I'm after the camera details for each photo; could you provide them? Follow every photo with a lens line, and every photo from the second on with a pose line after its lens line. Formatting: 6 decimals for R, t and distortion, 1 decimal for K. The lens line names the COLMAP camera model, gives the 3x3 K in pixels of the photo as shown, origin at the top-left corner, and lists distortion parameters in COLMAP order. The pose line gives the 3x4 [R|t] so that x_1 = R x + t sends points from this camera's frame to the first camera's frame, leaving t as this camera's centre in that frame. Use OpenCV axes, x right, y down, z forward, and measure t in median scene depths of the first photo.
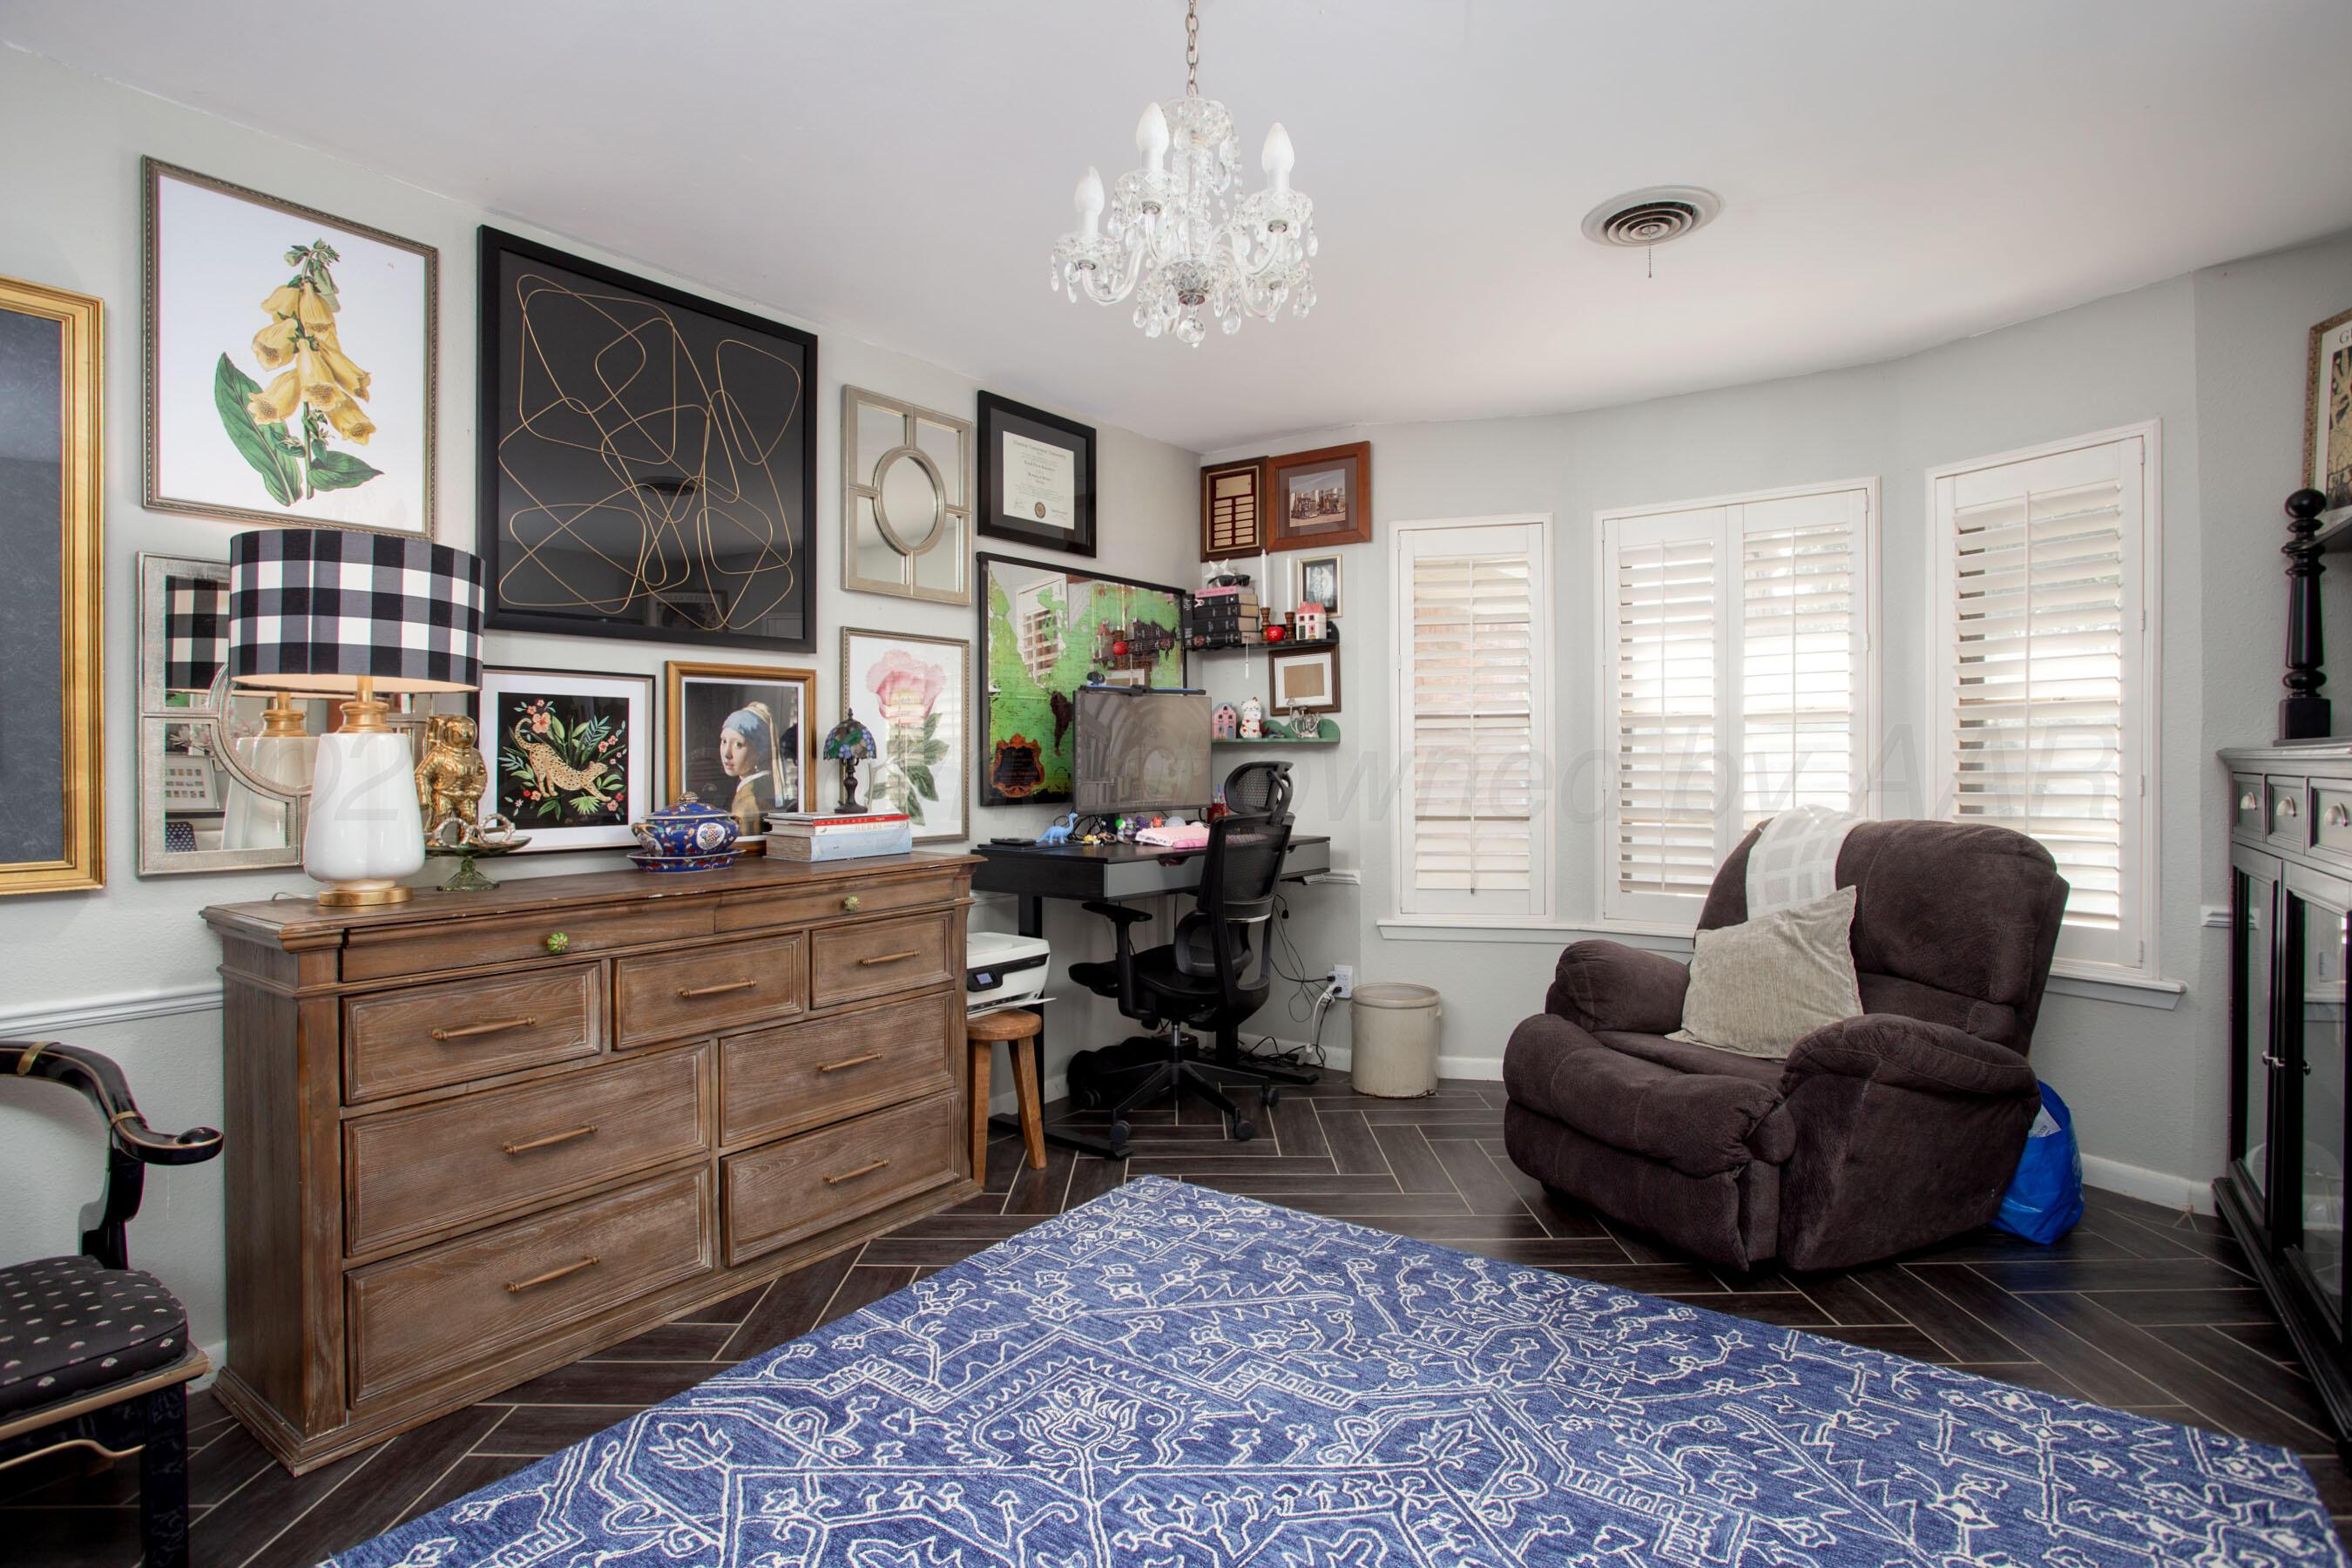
lens RADIAL K [[1163.3, 0, 1160.6], [0, 1163.3, 770.1], [0, 0, 1]] dist [-0.051143, 0.021484]
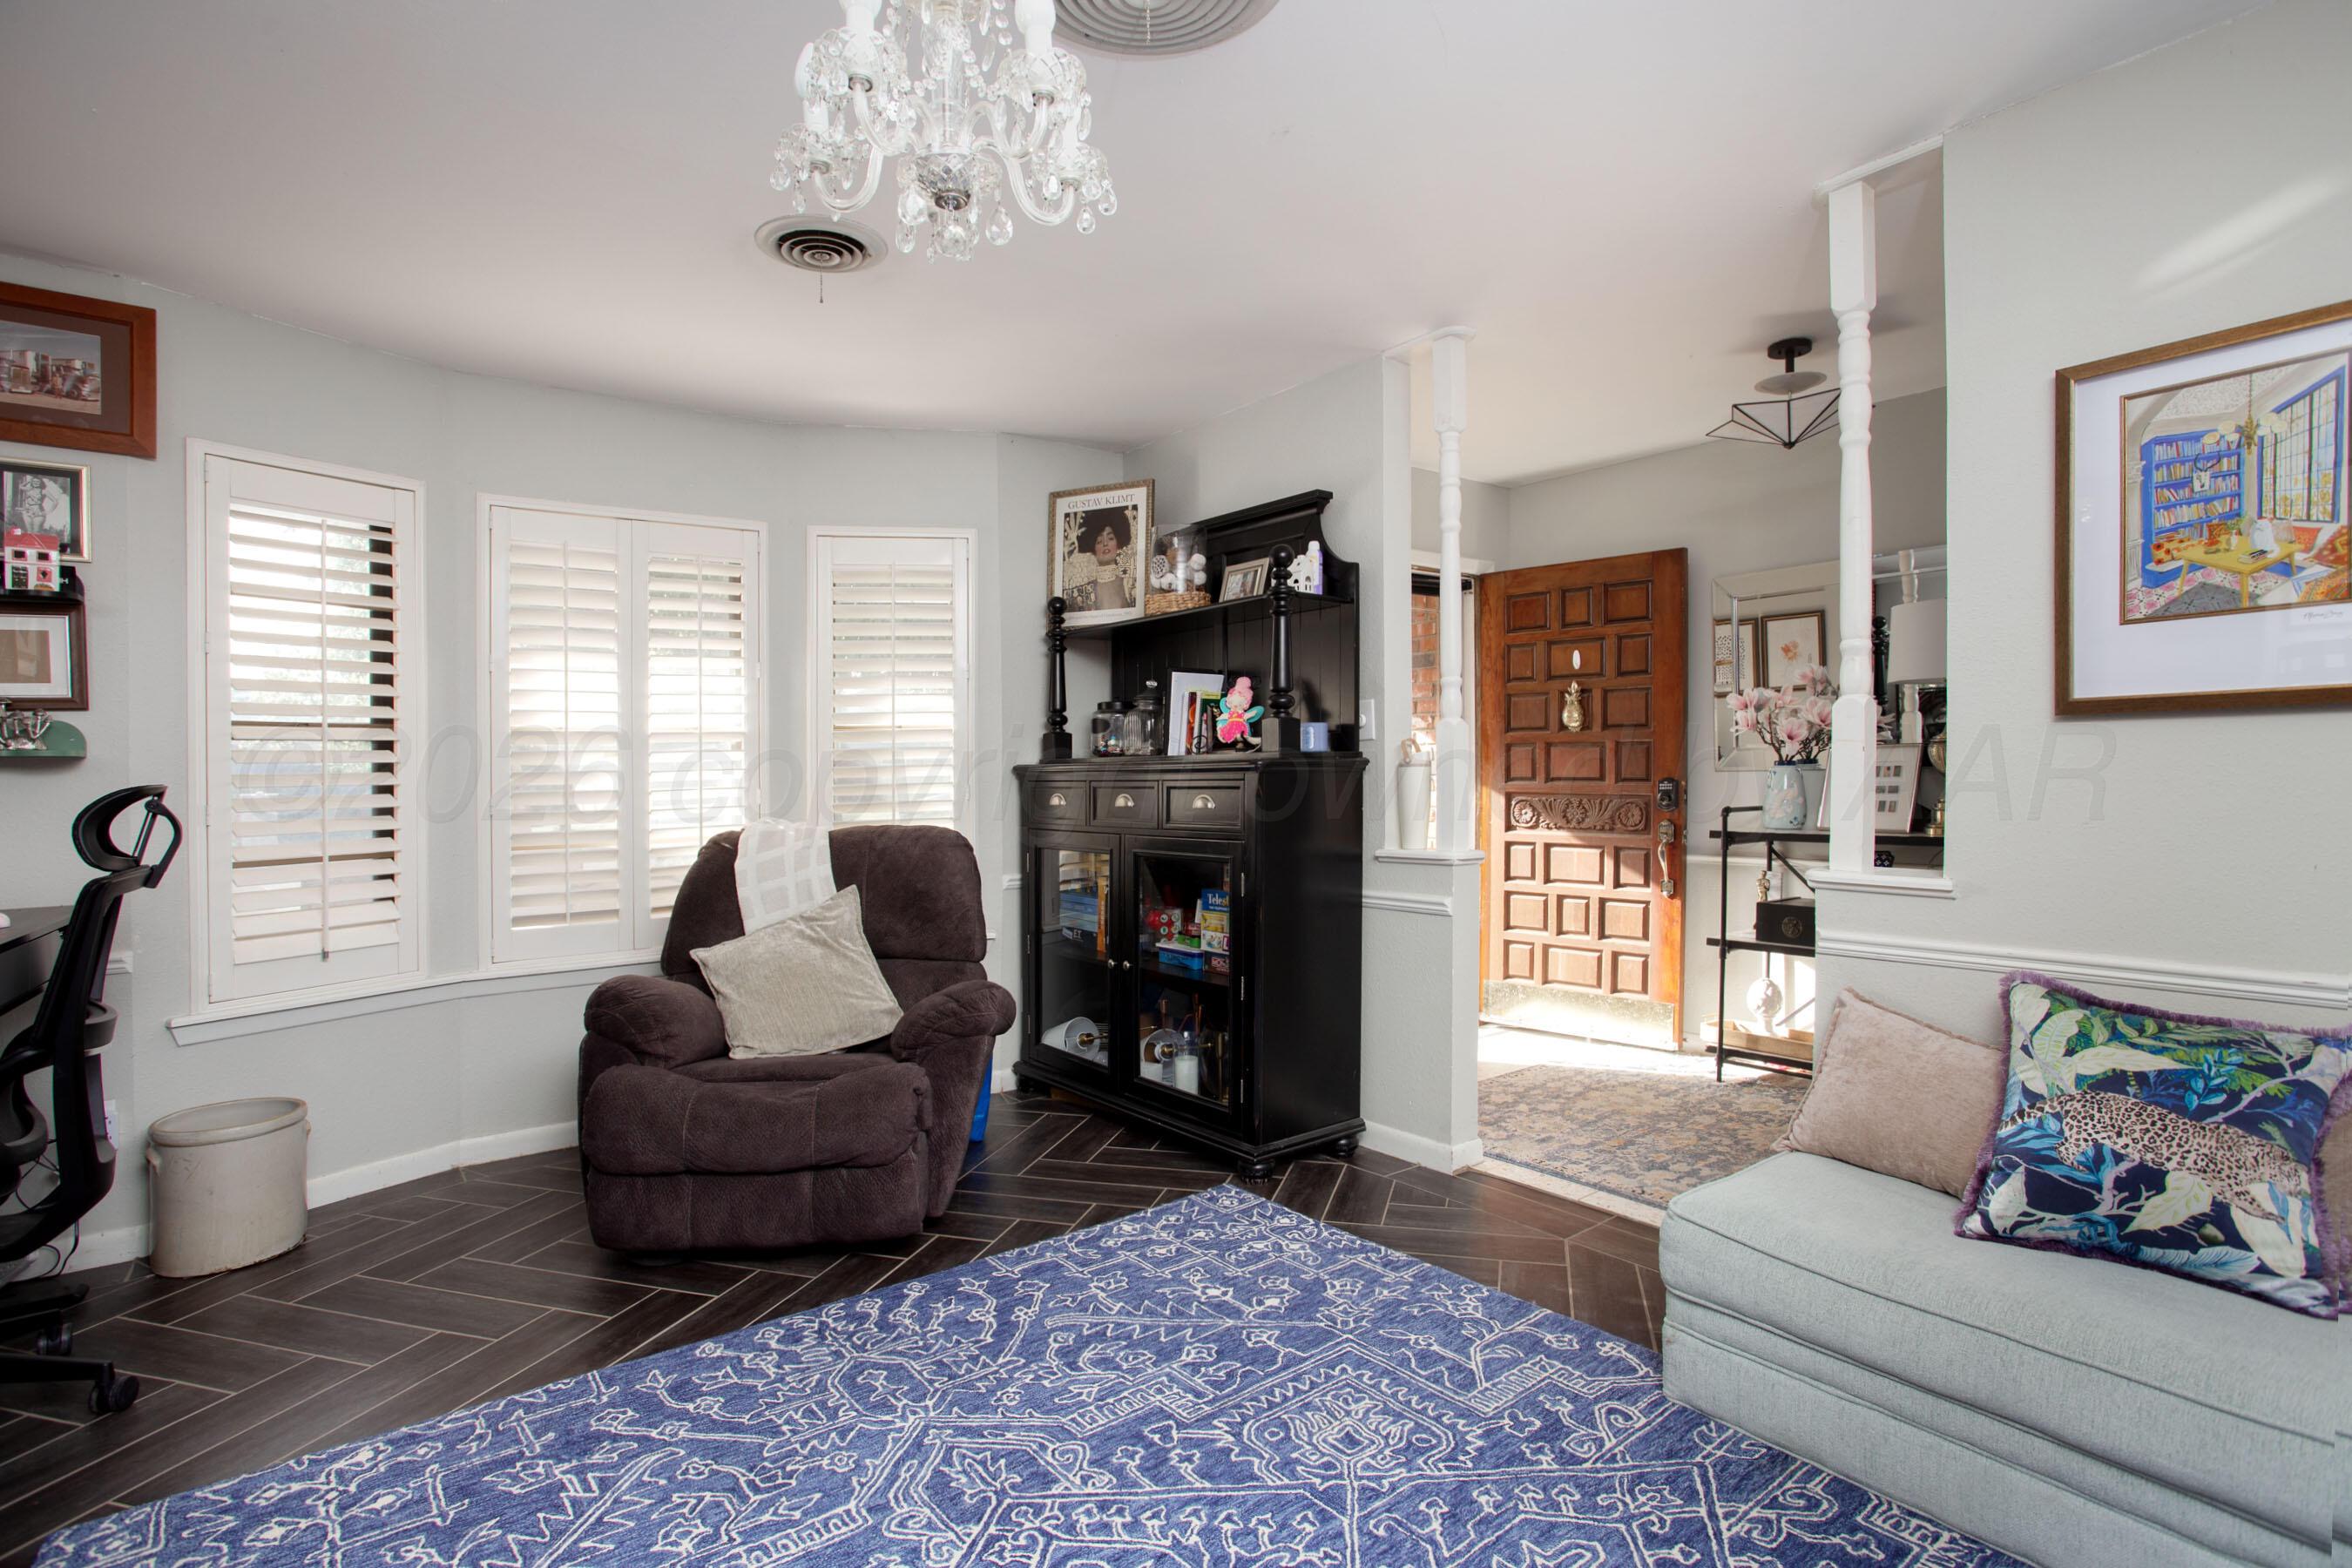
lens RADIAL K [[1163.3, 0, 1184.6], [0, 1163.3, 771.7], [0, 0, 1]] dist [-0.051143, 0.021484]
pose [[0.281943, -0.002172, 0.959429, -0.427523], [0.021293, 0.999765, -0.003994, -0.000454], [-0.959195, 0.021555, 0.281923, 0.369835]]
